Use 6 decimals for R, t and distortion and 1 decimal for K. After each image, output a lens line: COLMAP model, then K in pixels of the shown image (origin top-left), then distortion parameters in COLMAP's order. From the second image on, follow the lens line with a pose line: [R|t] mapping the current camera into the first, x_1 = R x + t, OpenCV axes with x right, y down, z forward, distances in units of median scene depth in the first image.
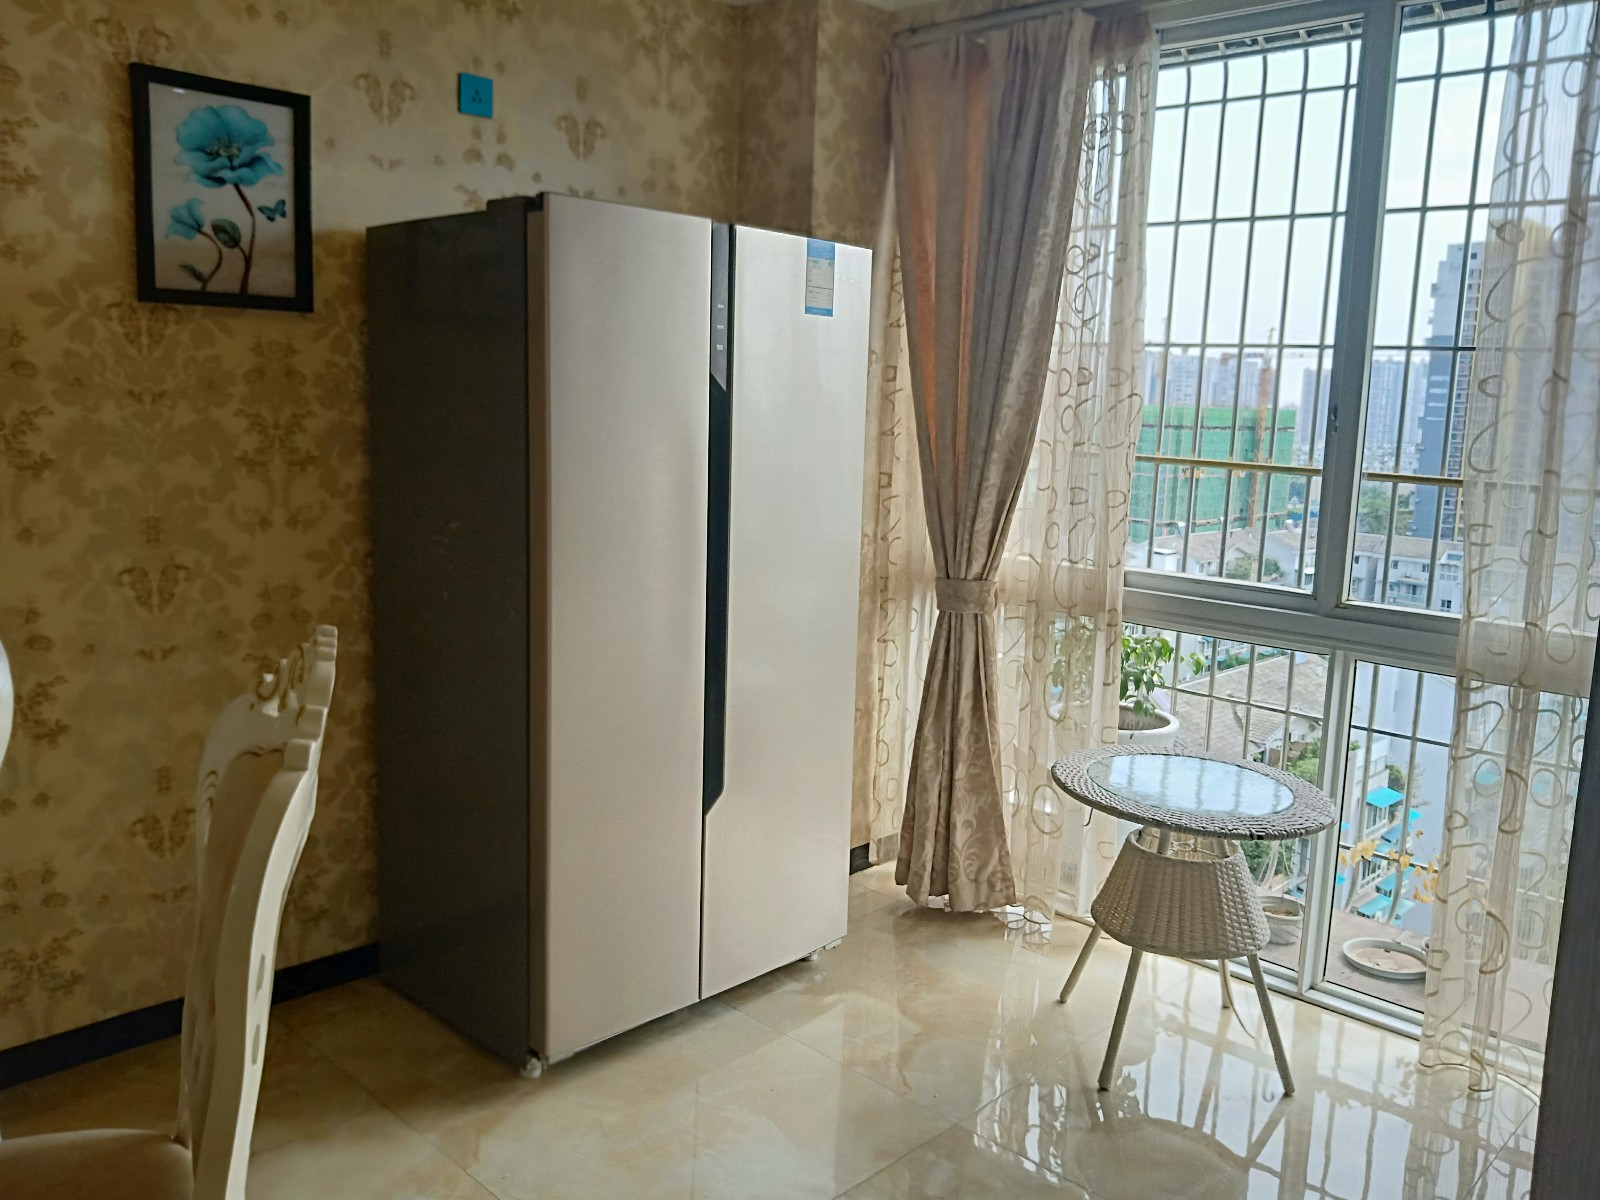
lens RADIAL K [[1309.3, 0, 801.0], [0, 1309.3, 598.4], [0, 0, 1]] dist [-0.009200, 0.002664]
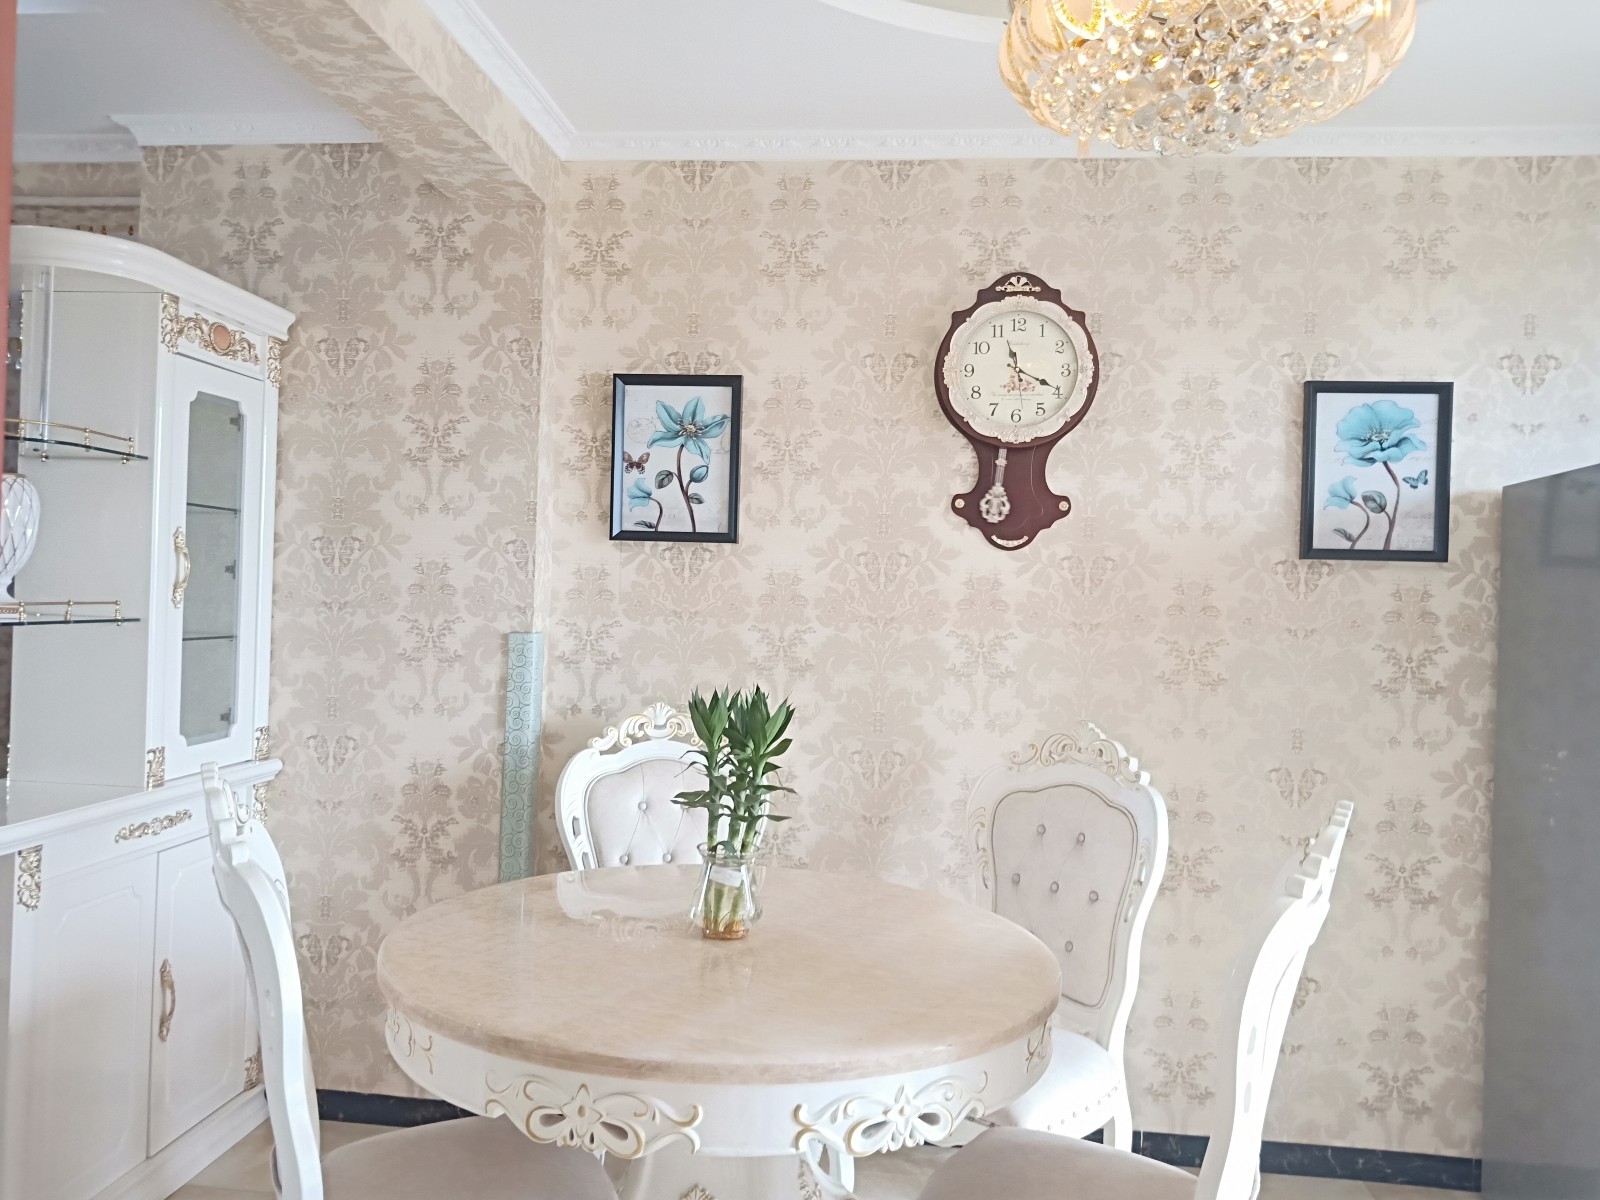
lens RADIAL K [[1309.3, 0, 799.5], [0, 1309.3, 598.9], [0, 0, 1]] dist [-0.009200, 0.002664]
pose [[0.606099, -0.017213, -0.795203, 0.201801], [-0.133251, 0.983439, -0.122851, 0.031168], [0.784148, 0.180421, 0.593768, -0.128458]]
